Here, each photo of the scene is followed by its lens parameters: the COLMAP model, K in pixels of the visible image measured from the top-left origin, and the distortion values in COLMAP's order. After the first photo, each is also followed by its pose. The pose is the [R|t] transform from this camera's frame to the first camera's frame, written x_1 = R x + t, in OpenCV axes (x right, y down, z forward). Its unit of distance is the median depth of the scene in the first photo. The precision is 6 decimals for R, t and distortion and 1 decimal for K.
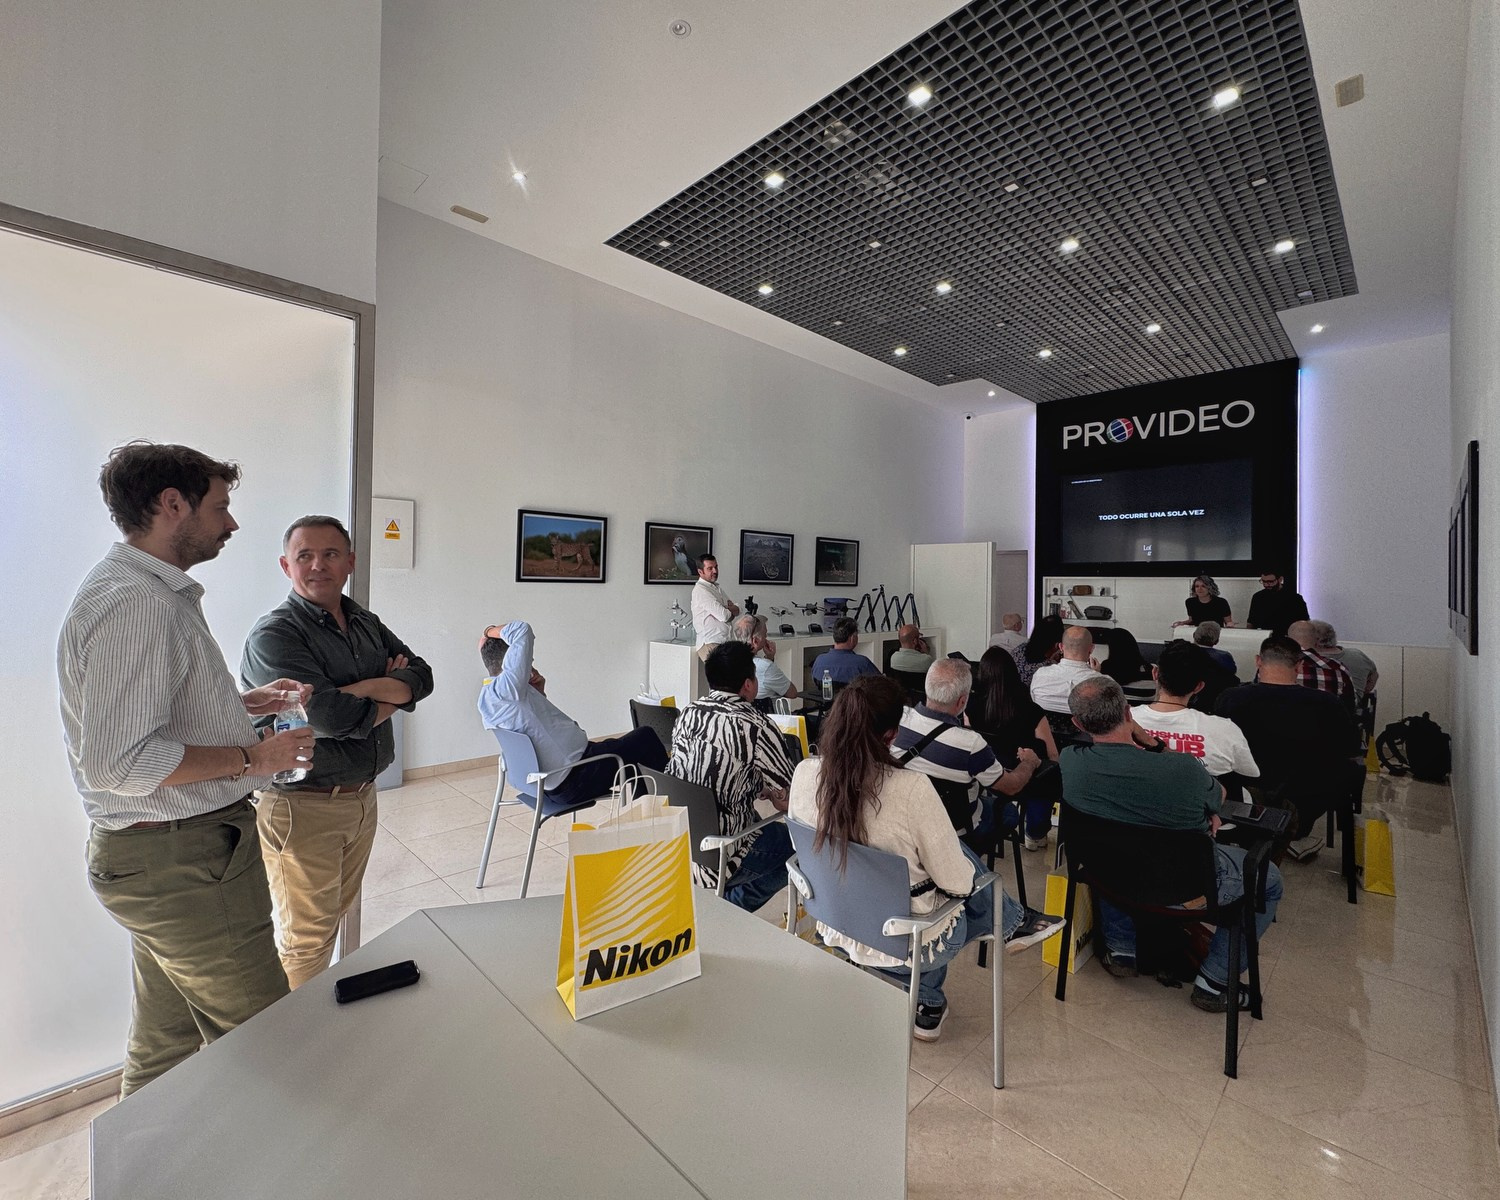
lens RADIAL K [[656.4, 0, 742.7], [0, 656.4, 596.7], [0, 0, 1]] dist [0.001069, 0.000124]
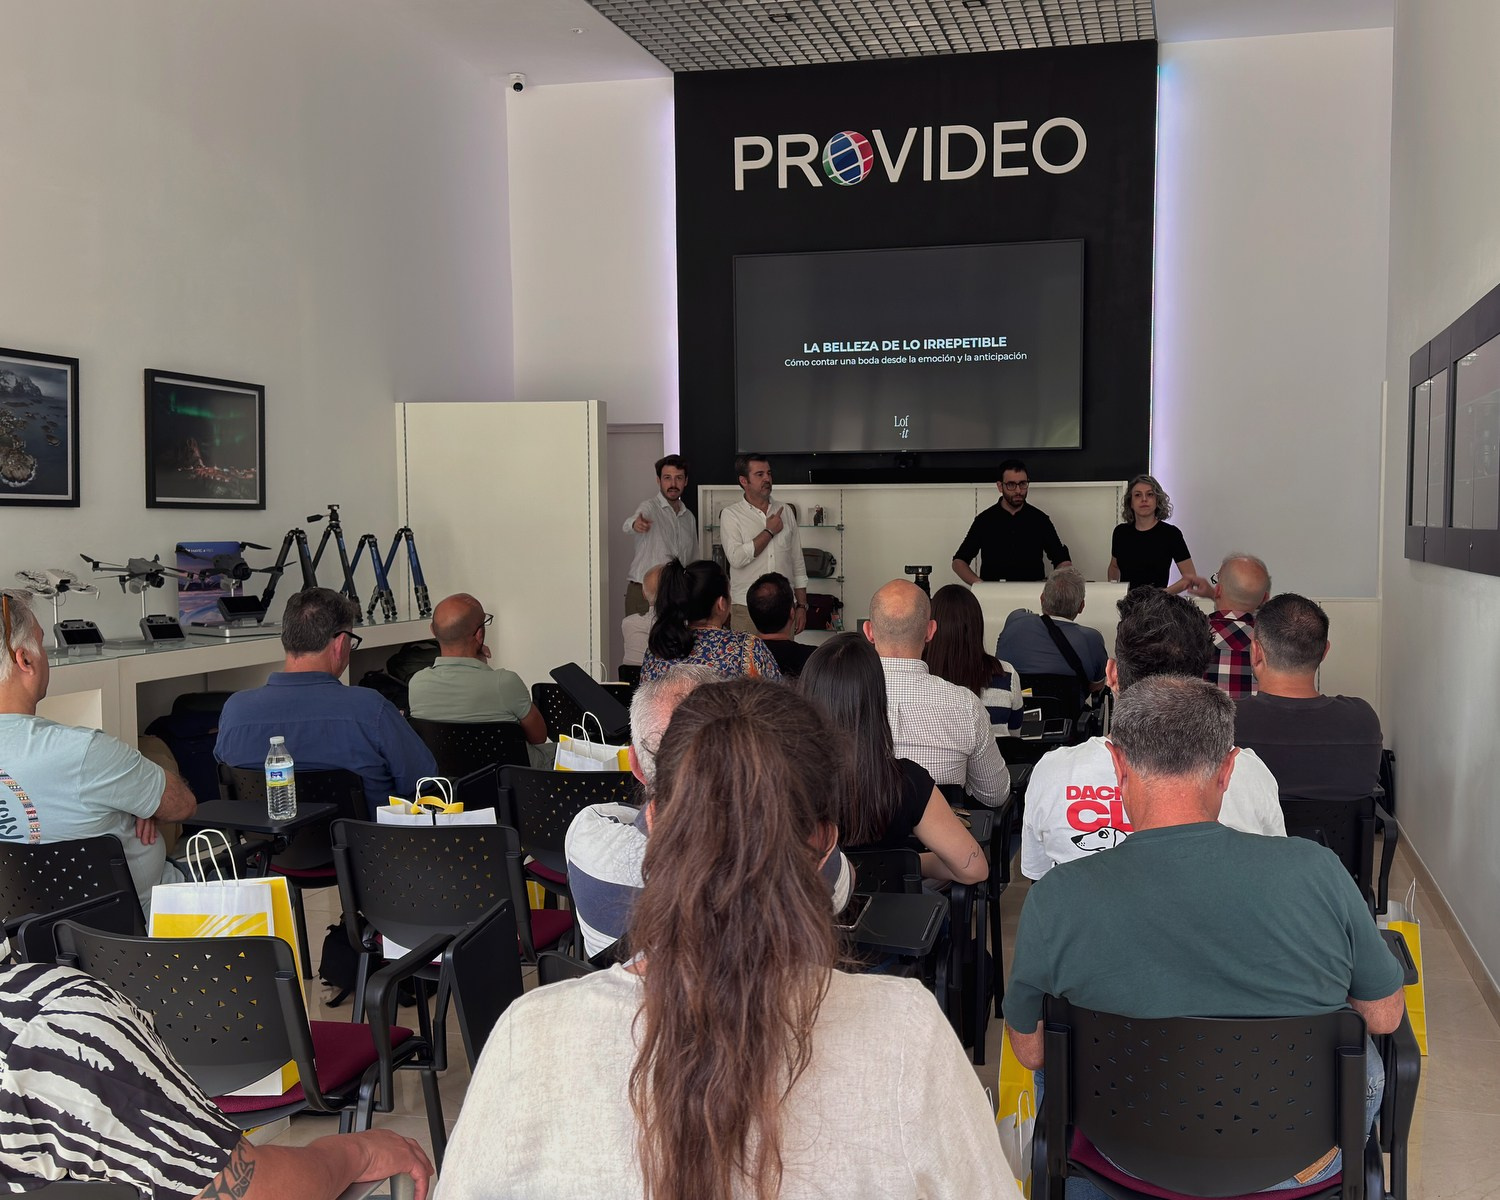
lens RADIAL K [[1611.6, 0, 750.5], [0, 1611.6, 601.9], [0, 0, 1]] dist [0.197109, 0.000000]
pose [[0.846249, -0.042061, 0.531124, -0.094803], [0.021910, 0.998783, 0.044186, 0.001747], [-0.532337, -0.025755, 0.846141, 0.068640]]
